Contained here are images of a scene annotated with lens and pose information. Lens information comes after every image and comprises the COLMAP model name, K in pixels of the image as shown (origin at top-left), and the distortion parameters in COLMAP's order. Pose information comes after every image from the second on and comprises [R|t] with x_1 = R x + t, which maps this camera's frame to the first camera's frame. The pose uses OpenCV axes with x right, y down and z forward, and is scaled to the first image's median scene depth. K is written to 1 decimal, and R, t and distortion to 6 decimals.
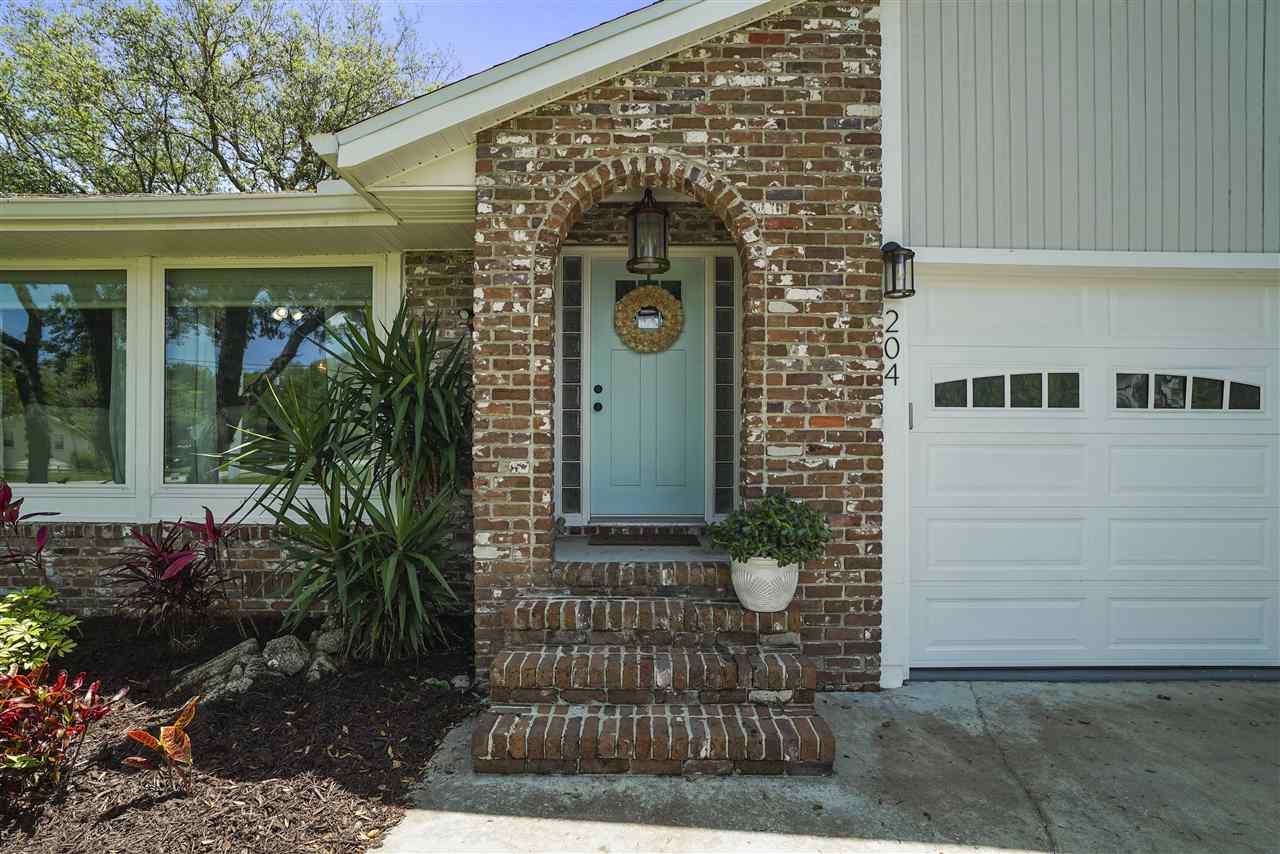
lens RADIAL K [[656.0, 0, 638.2], [0, 656.0, 448.9], [0, 0, 1]] dist [-0.047439, 0.001198]
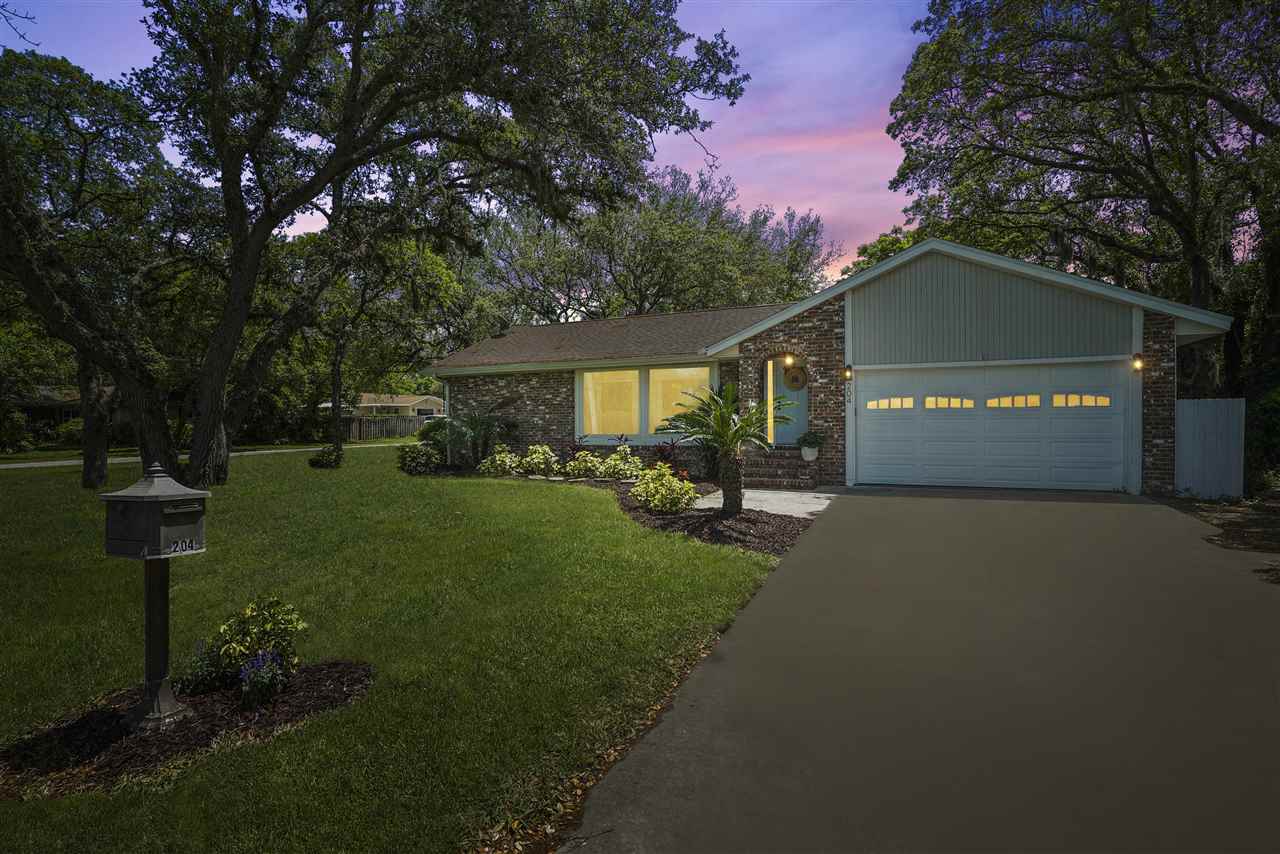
lens RADIAL K [[674.2, 0, 645.3], [0, 674.2, 431.3], [0, 0, 1]] dist [-0.027302, 0.001573]
pose [[0.921367, -0.006409, -0.388640, 0.824923], [0.008515, 0.999957, 0.003698, 0.036009], [0.388600, -0.006716, 0.921382, -3.037747]]
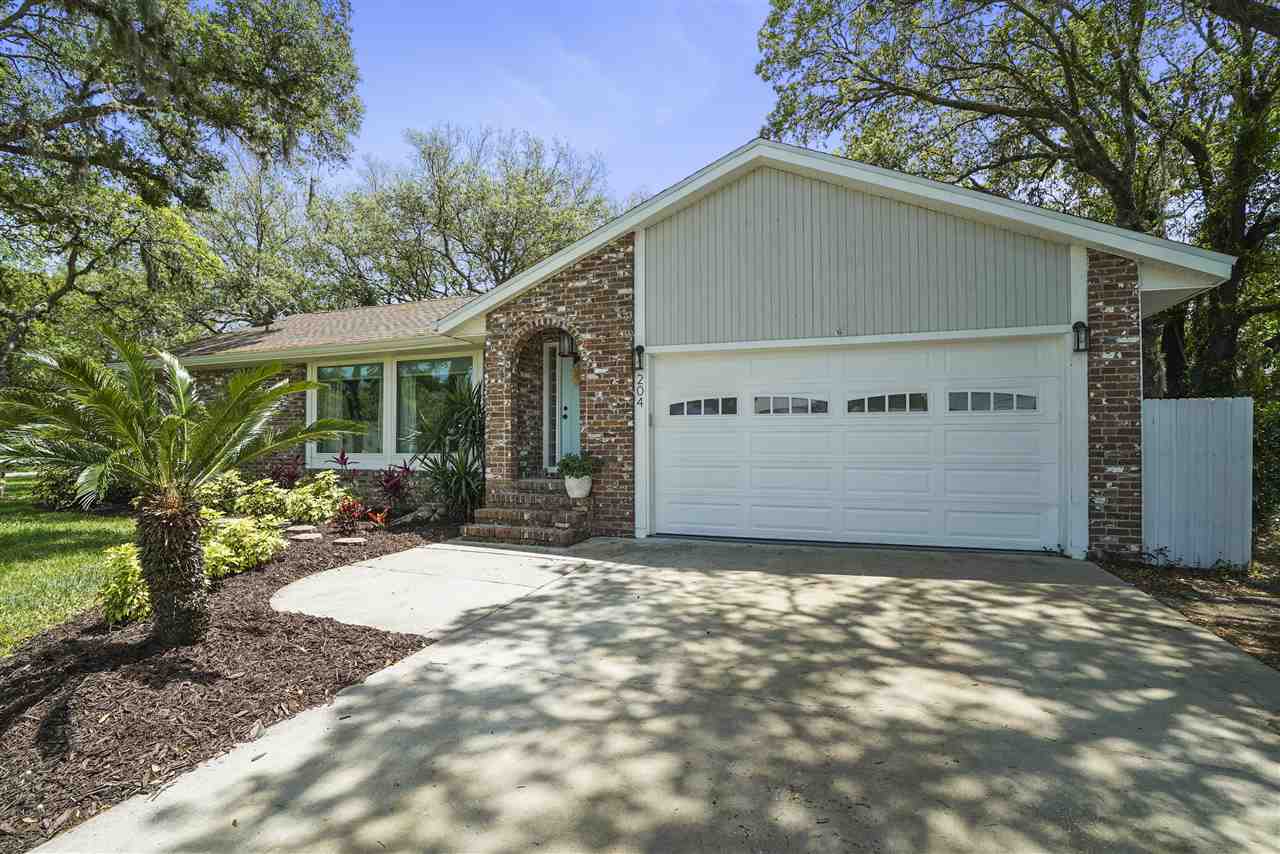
lens RADIAL K [[640.7, 0, 641.8], [0, 640.7, 434.7], [0, 0, 1]] dist [-0.096445, 0.035091]
pose [[0.940182, -0.010544, -0.340508, 1.198113], [0.005009, 0.999841, -0.017131, 0.041716], [0.340635, 0.014400, 0.940085, -1.172130]]
